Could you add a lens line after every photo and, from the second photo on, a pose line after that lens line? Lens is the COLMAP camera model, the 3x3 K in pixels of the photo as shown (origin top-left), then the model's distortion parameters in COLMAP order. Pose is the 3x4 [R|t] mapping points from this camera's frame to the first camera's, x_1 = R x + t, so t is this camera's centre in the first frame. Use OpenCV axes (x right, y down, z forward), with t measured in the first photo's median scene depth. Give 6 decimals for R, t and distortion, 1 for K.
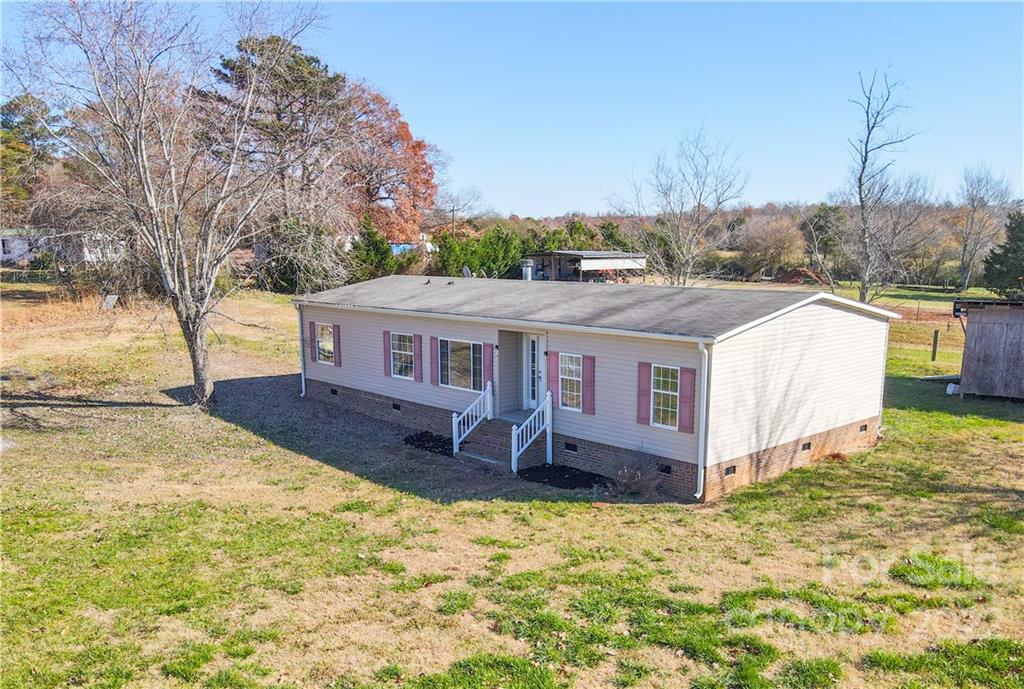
lens RADIAL K [[805.2, 0, 502.4], [0, 805.2, 390.2], [0, 0, 1]] dist [-0.006767, 0.032024]
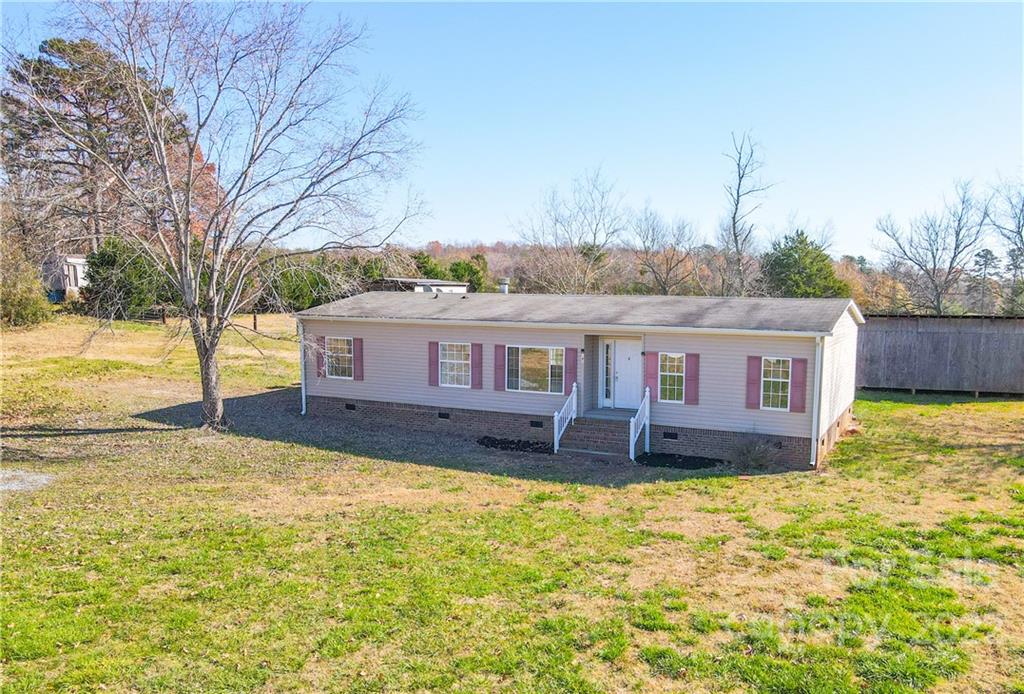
lens RADIAL K [[805.2, 0, 515.7], [0, 805.2, 347.4], [0, 0, 1]] dist [-0.006767, 0.032024]
pose [[0.933819, -0.014947, 0.357434, -0.579976], [0.048722, 0.995131, -0.085676, 0.037640], [-0.354413, 0.097420, 0.930000, 0.017250]]
